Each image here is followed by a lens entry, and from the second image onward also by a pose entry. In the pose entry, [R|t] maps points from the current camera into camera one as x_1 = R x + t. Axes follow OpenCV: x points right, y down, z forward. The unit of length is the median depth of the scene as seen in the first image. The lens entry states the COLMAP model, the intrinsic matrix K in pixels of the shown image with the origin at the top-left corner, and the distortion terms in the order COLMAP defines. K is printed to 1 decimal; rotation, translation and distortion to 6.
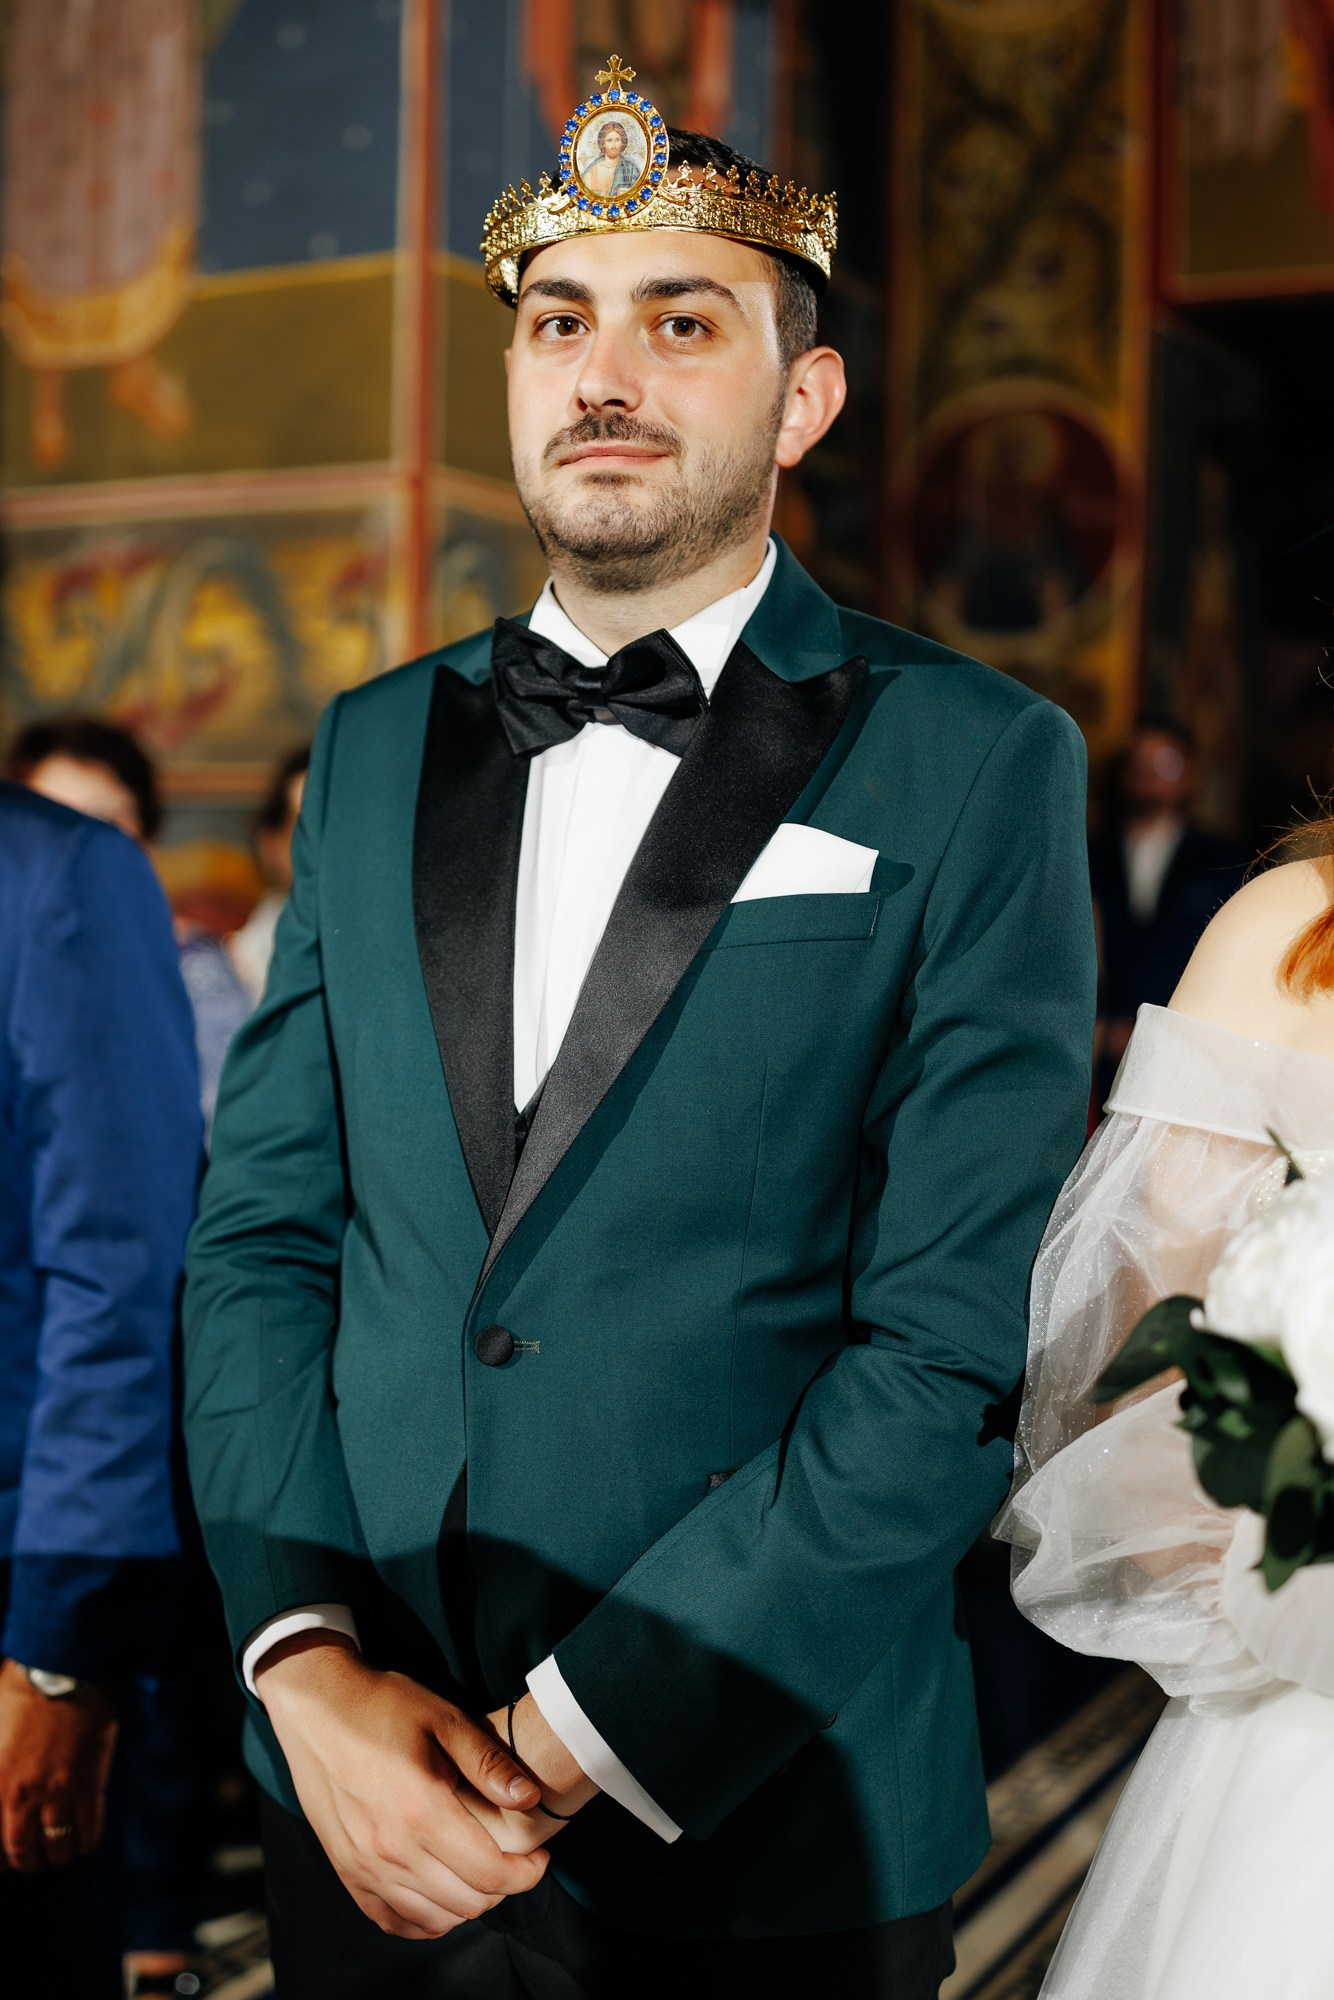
lens RADIAL K [[2053.8, 0, 667.2], [0, 2053.8, 957.6], [0, 0, 1]] dist [-0.015322, -0.022895]
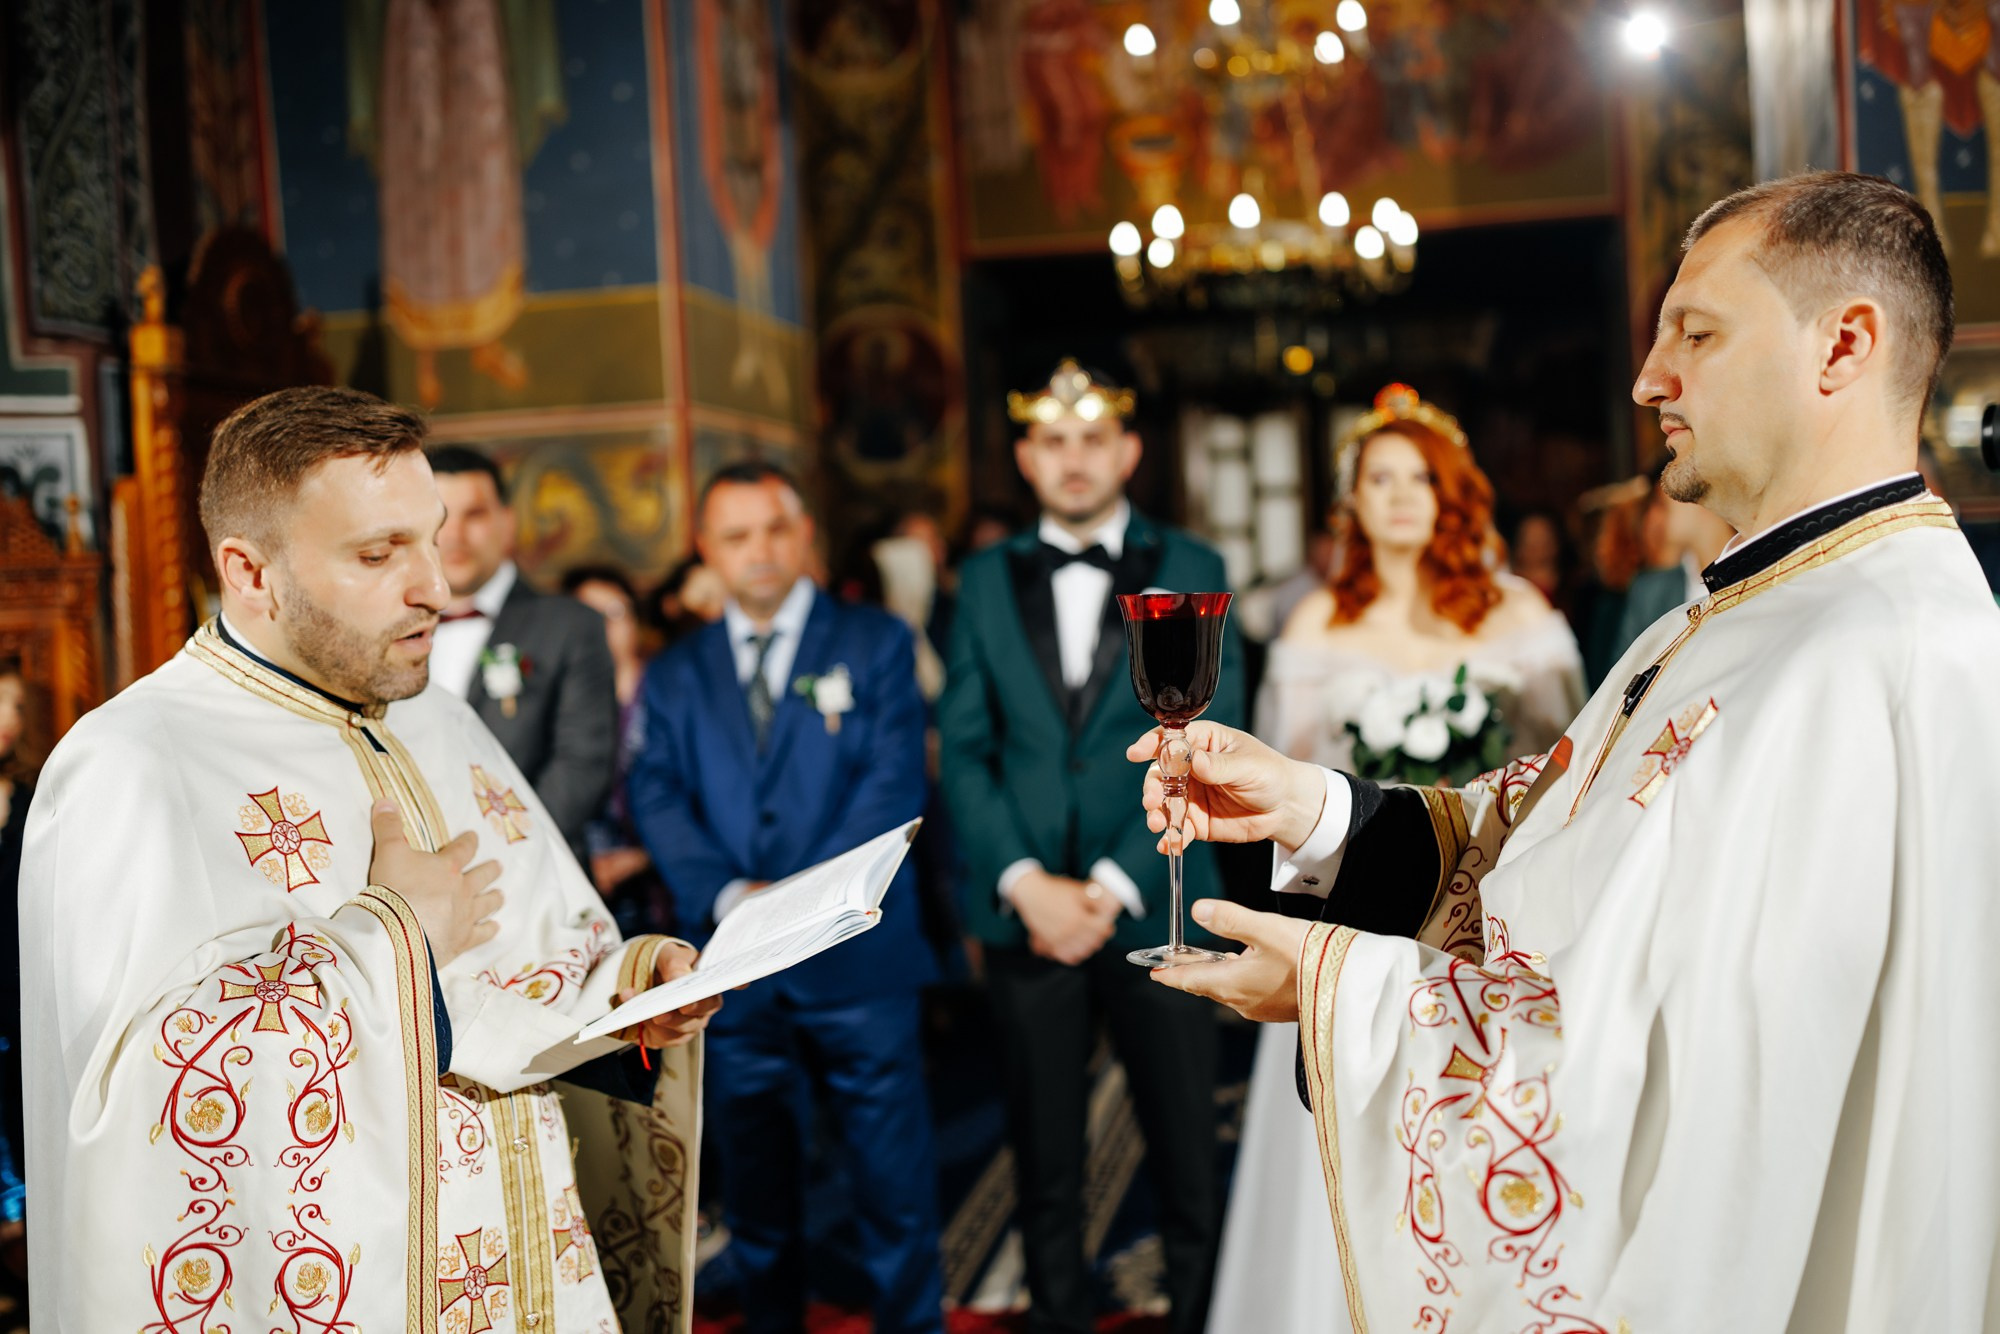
lens RADIAL K [[2053.8, 0, 1000.0], [0, 2053.8, 667.0], [0, 0, 1]] dist [-0.015322, -0.022895]
pose [[0.913736, -0.089595, 0.396307, -0.570067], [0.097329, 0.995252, 0.000597, 0.015291], [-0.394479, 0.038026, 0.918118, -0.717656]]
